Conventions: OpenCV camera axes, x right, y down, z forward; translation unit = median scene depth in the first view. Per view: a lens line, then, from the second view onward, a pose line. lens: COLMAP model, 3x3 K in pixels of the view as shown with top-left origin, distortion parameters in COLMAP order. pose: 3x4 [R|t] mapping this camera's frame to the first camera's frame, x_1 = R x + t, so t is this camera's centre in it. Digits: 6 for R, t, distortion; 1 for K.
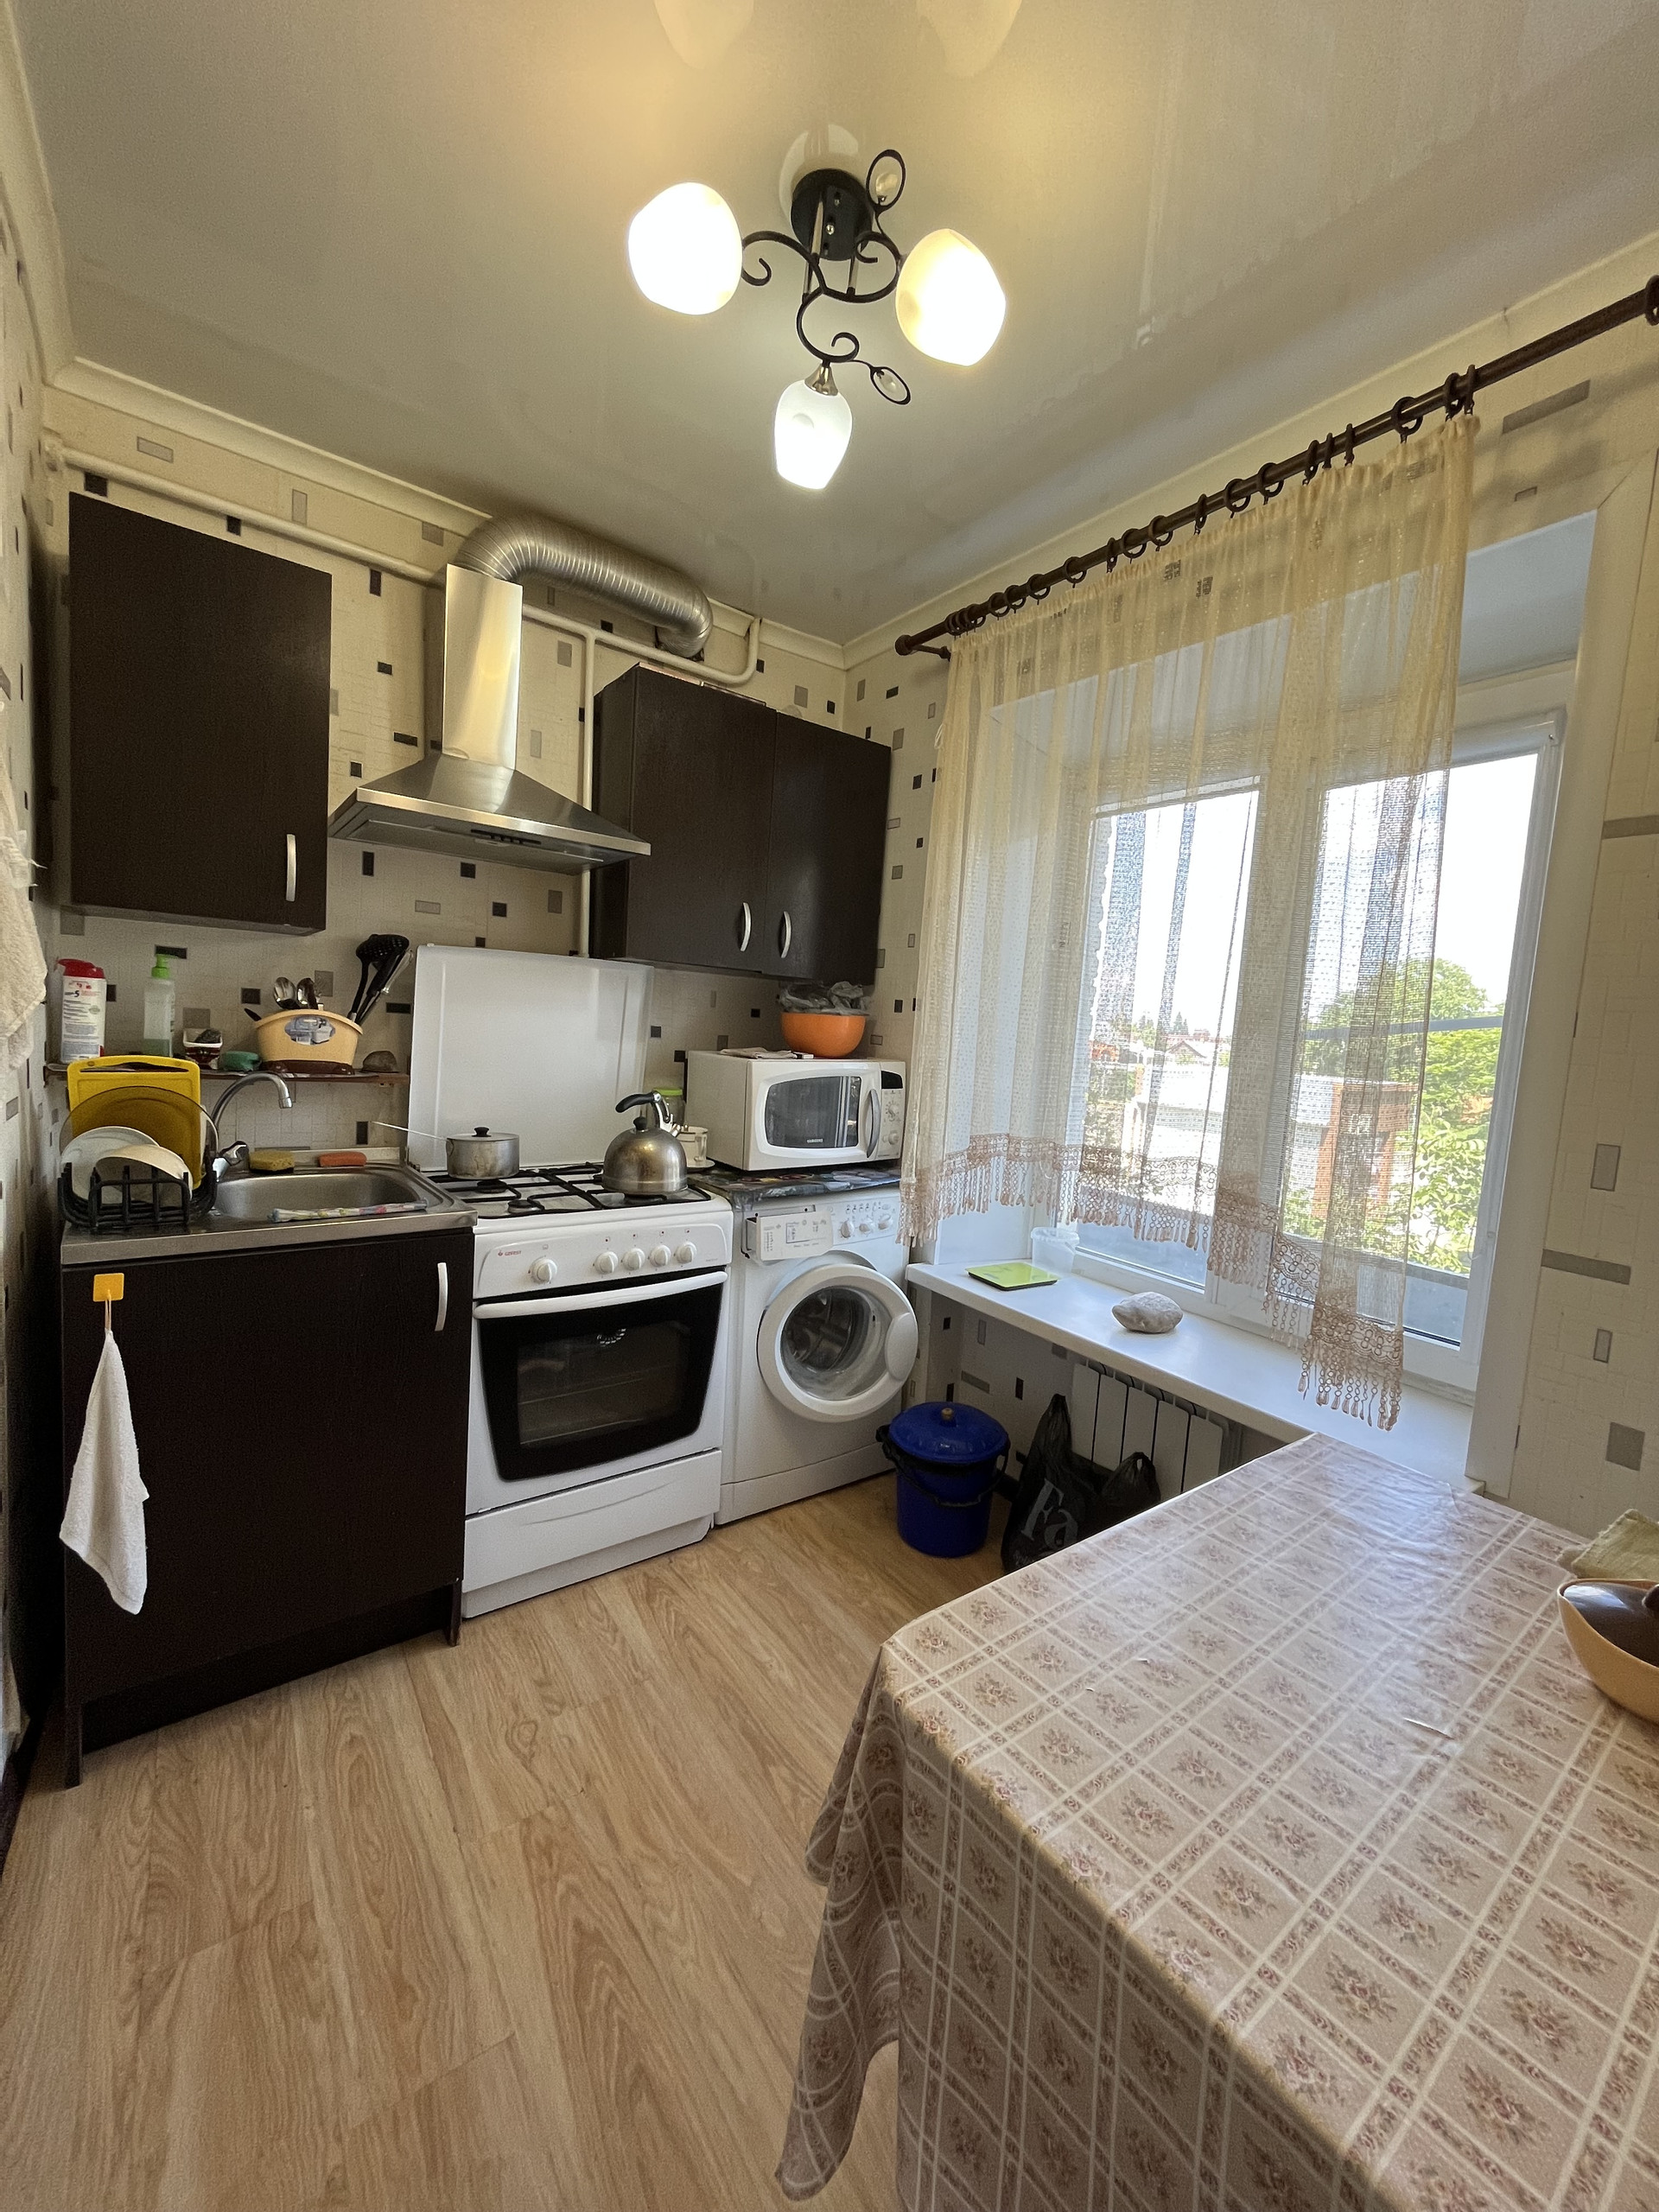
lens RADIAL K [[898.8, 0, 829.5], [0, 898.8, 1106.0], [0, 0, 1]] dist [-0.000659, 0.000879]
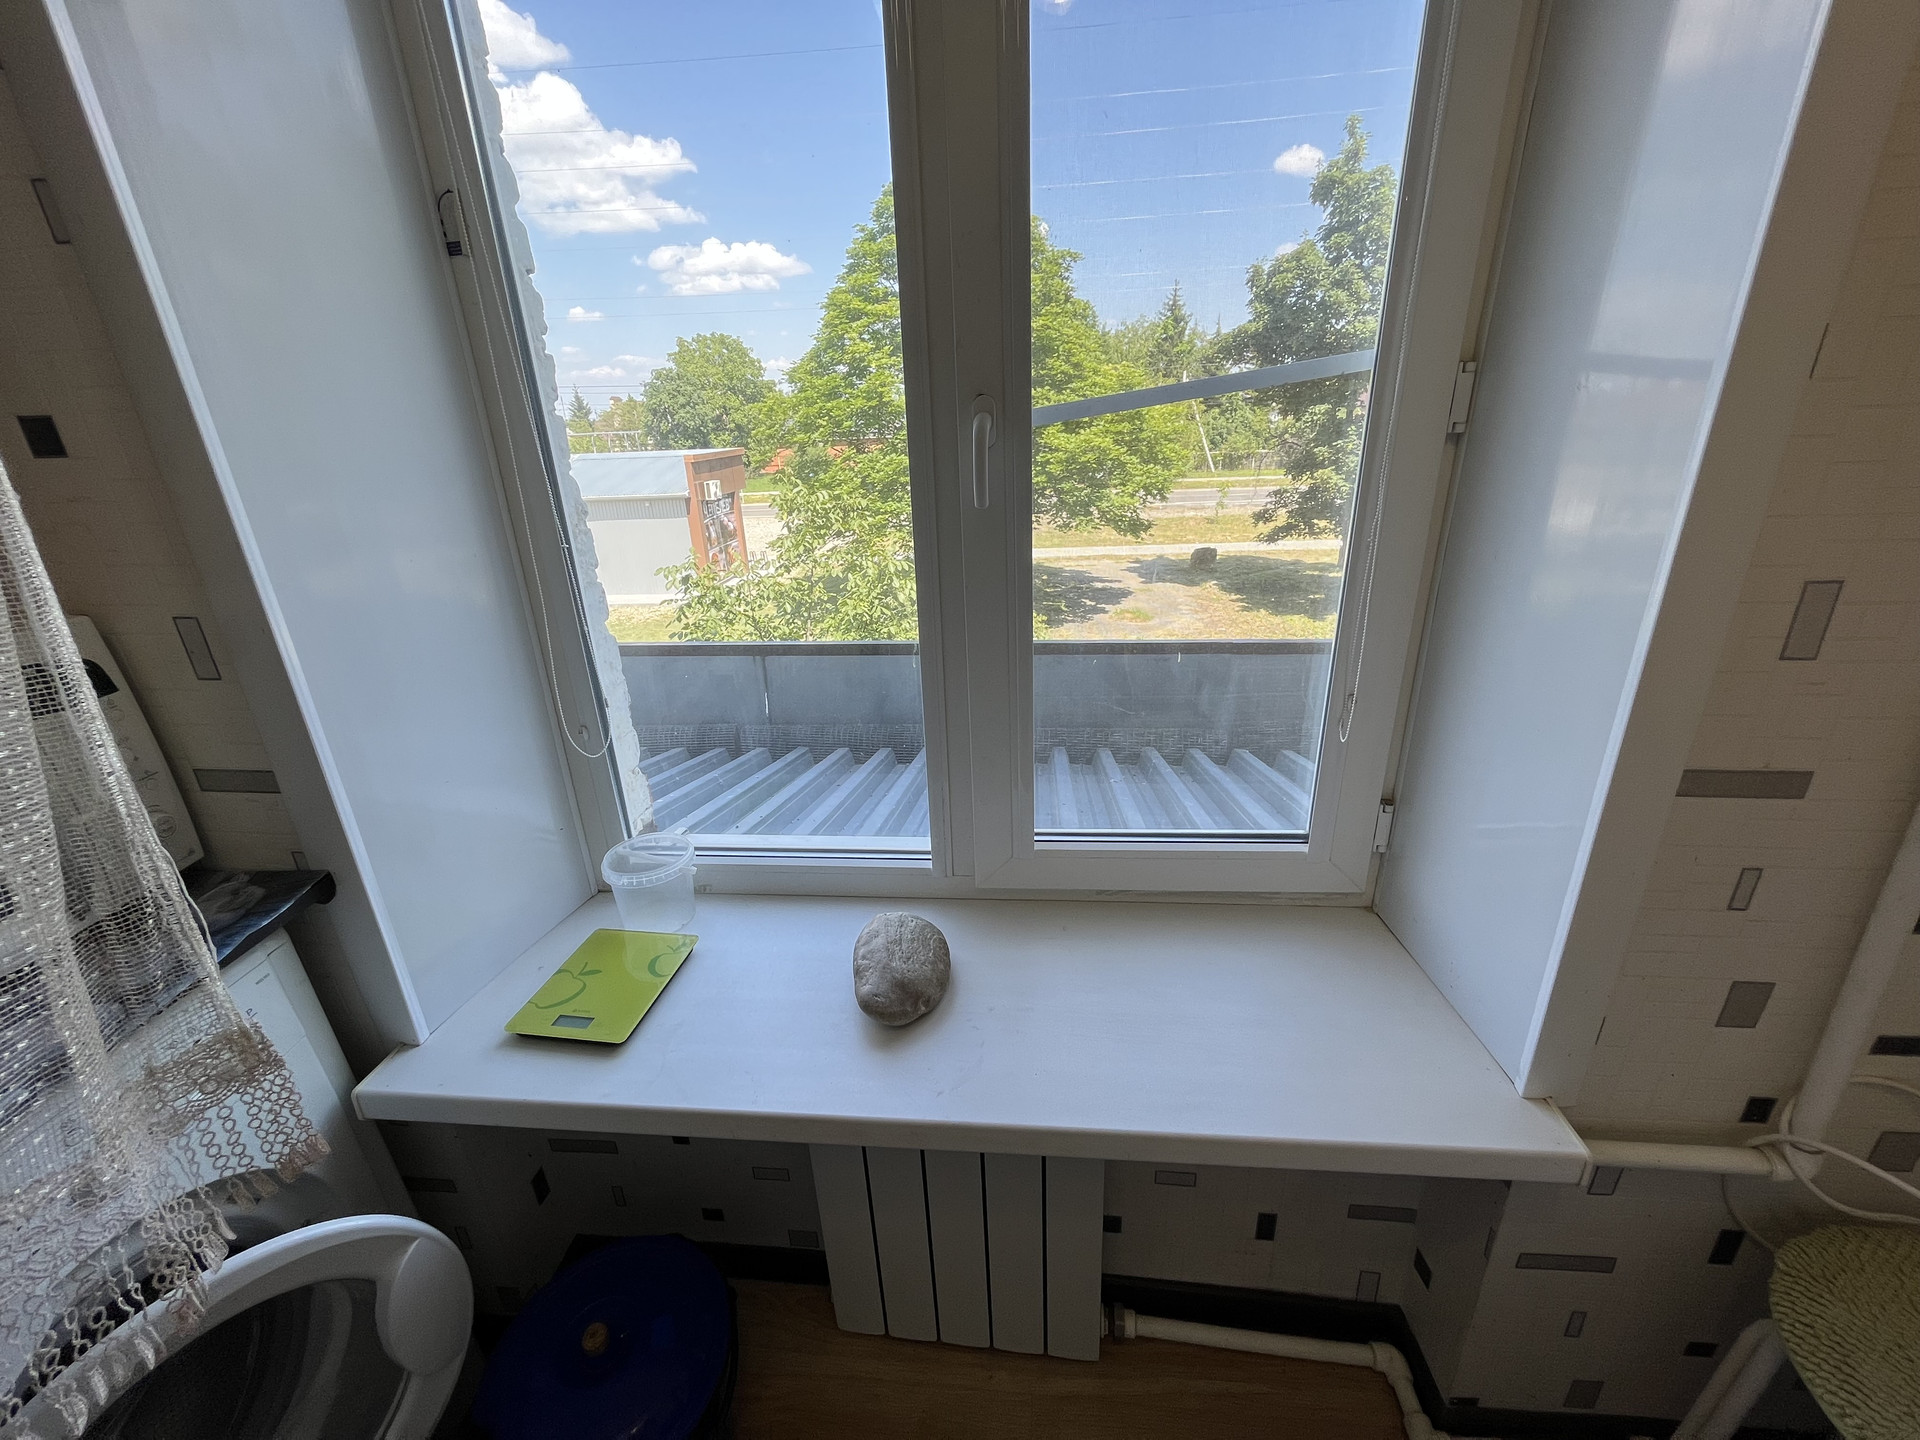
lens RADIAL K [[780.2, 0, 960.0], [0, 780.2, 720.0], [0, 0, 1]] dist [-0.000659, 0.000879]
pose [[0.647878, -0.359637, 0.671502, 0.103514], [0.152594, 0.924938, 0.348144, -0.078813], [-0.746304, -0.123088, 0.654125, 0.670411]]
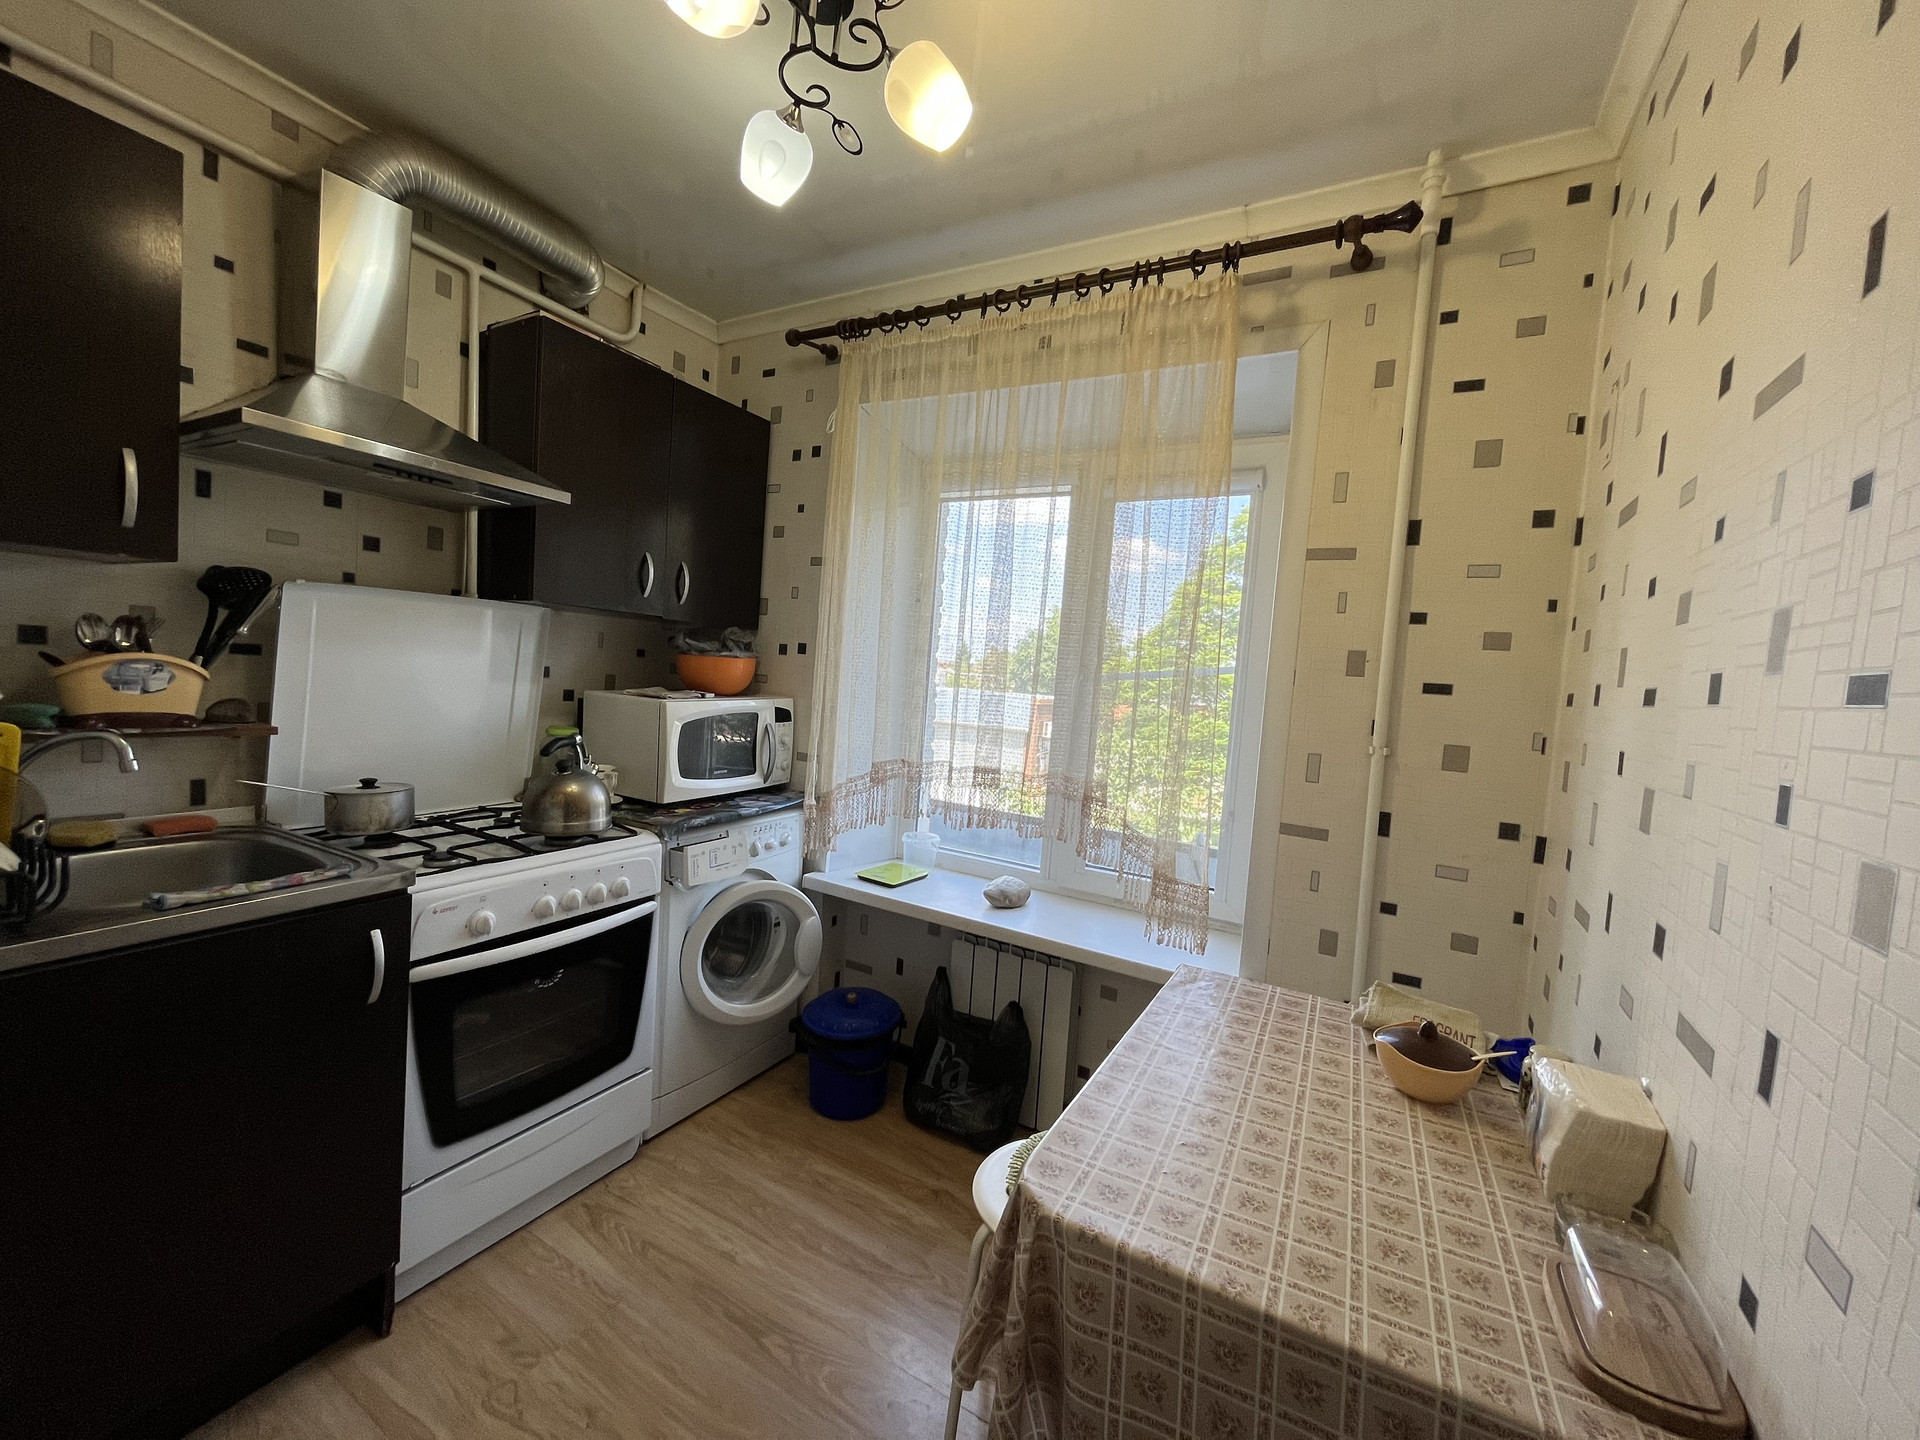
lens RADIAL K [[780.2, 0, 960.0], [0, 780.2, 720.0], [0, 0, 1]] dist [-0.000659, 0.000879]
pose [[0.908639, -0.026237, 0.416757, -0.168860], [0.026873, 0.999629, 0.004341, -0.024310], [-0.416716, 0.007255, 0.909008, 0.007222]]
